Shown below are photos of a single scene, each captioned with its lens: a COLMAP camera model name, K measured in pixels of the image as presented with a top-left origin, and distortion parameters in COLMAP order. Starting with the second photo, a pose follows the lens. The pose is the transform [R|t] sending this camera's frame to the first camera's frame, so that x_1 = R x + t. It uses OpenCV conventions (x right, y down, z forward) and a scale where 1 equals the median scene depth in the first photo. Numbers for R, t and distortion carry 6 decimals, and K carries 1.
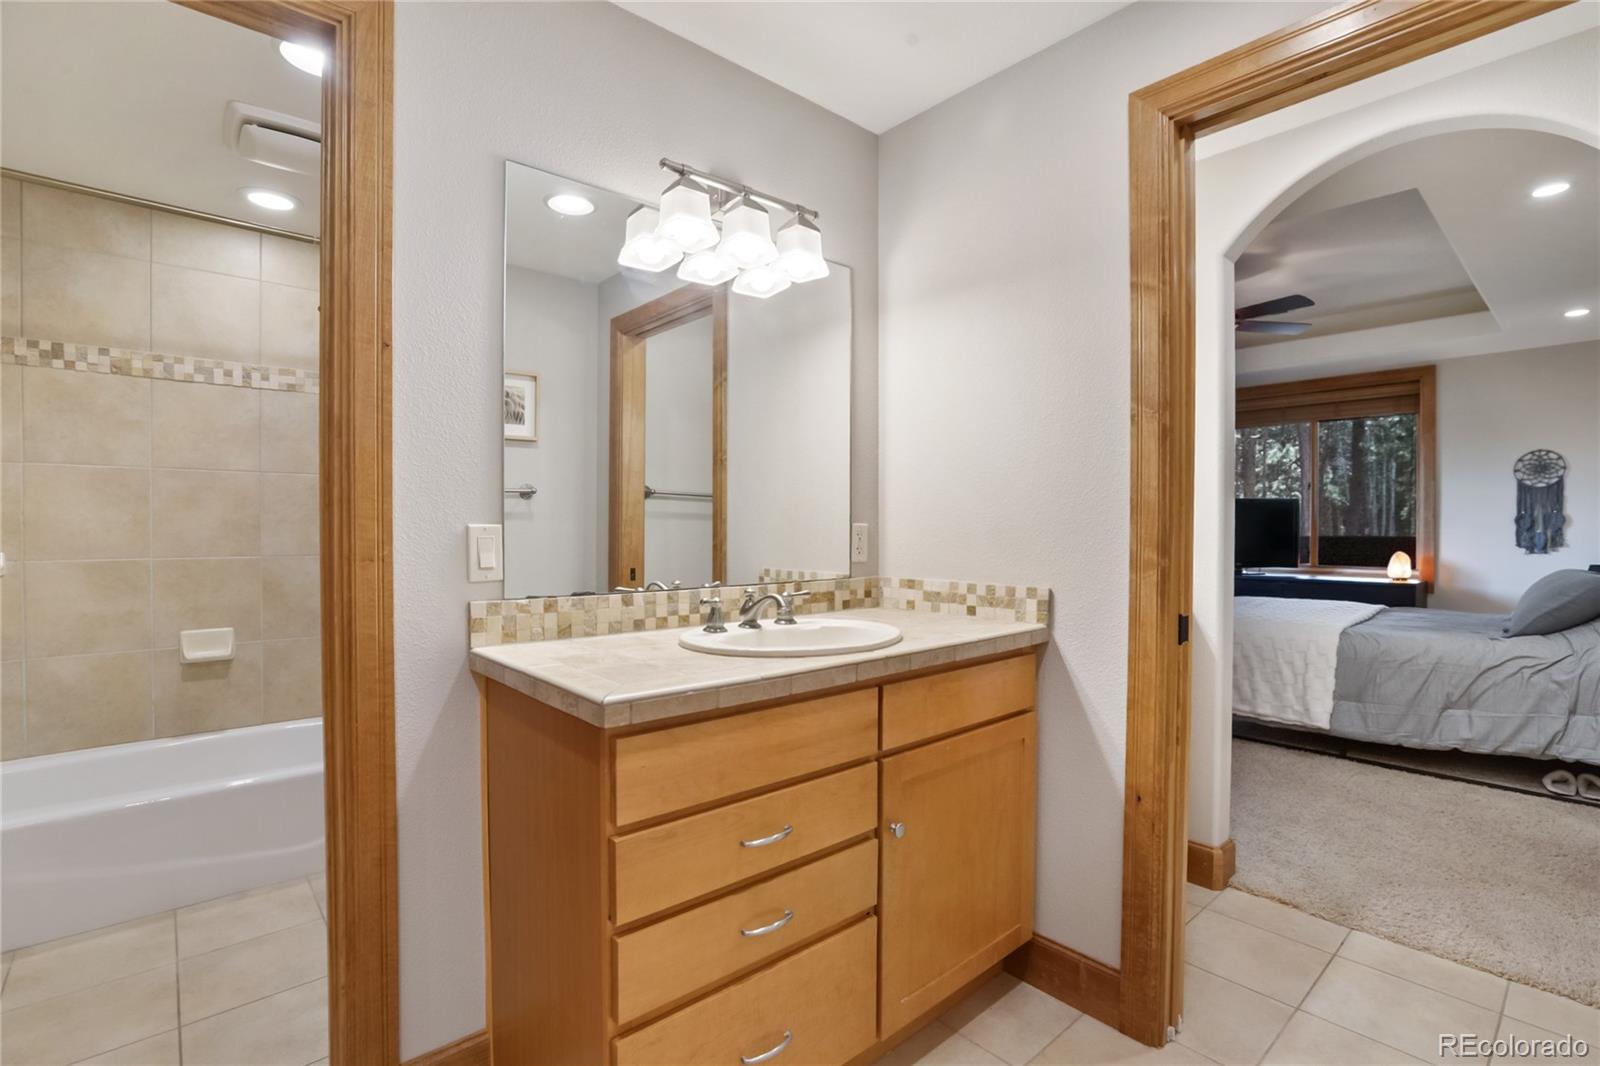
lens RADIAL K [[735.3, 0, 787.1], [0, 735.3, 528.0], [0, 0, 1]] dist [-0.016696, 0.000101]
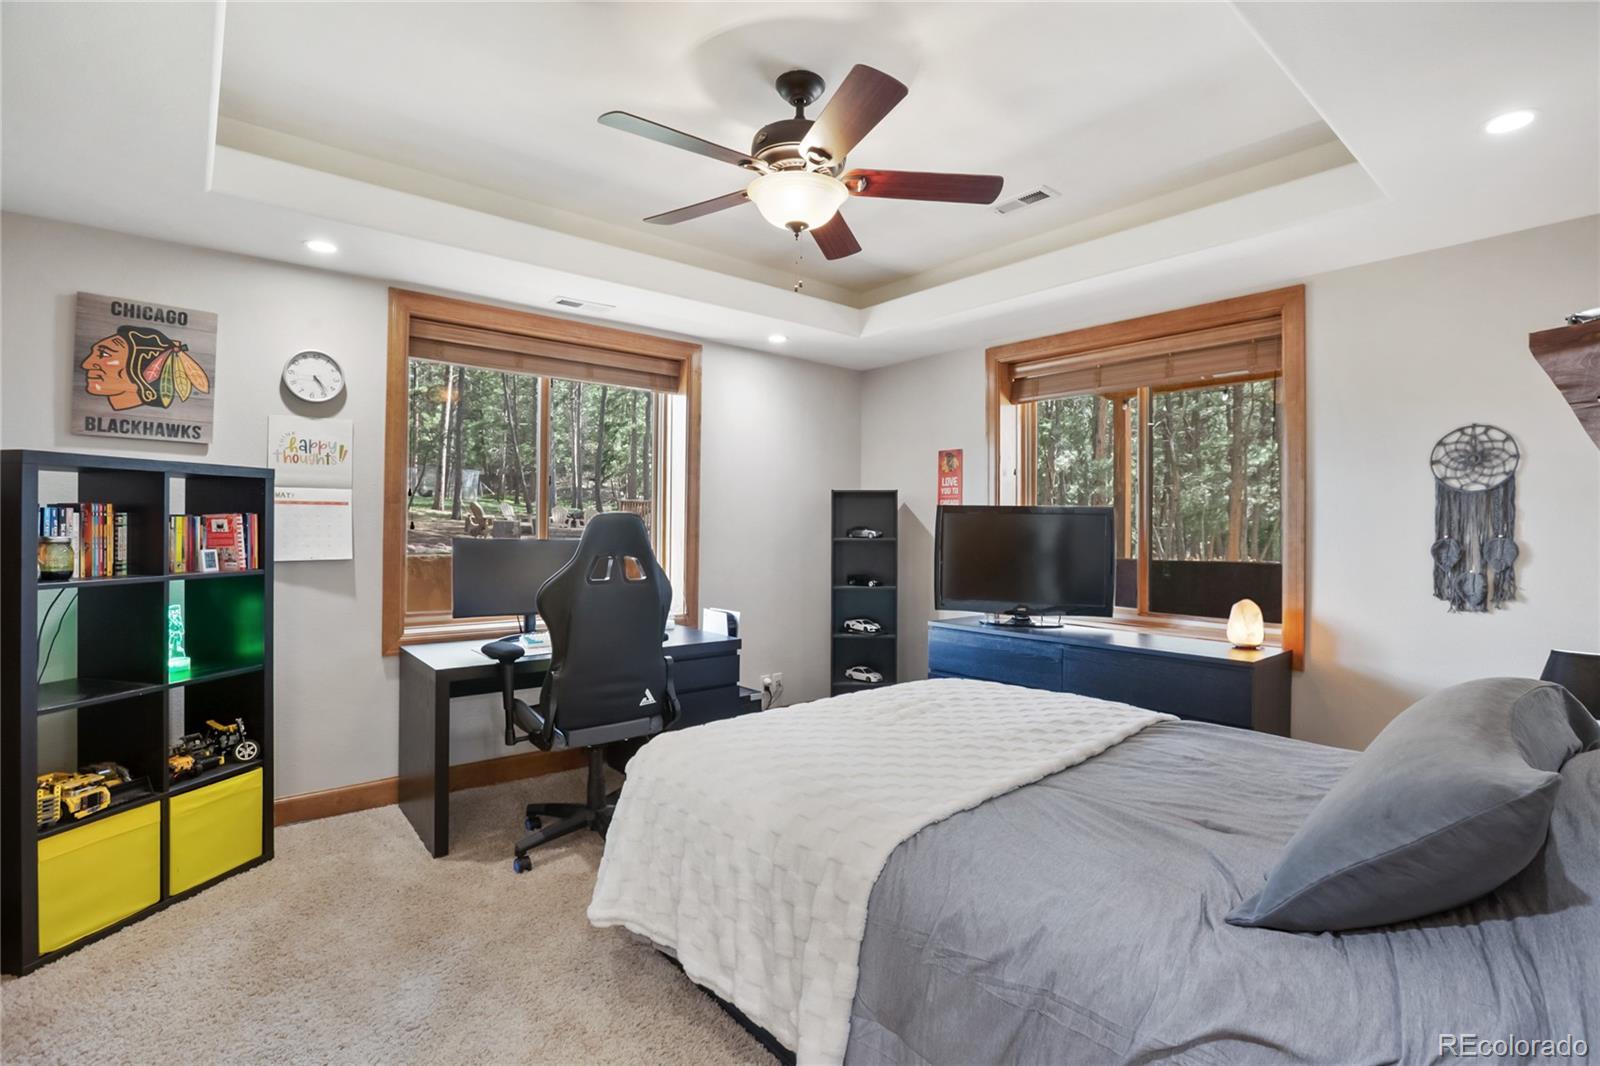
lens RADIAL K [[735.3, 0, 795.5], [0, 735.3, 518.8], [0, 0, 1]] dist [-0.016696, 0.000101]
pose [[0.999895, 0.007238, -0.012541, 0.527454], [-0.007447, 0.999833, -0.016718, -0.022500], [0.012417, 0.016810, 0.999782, 0.436314]]
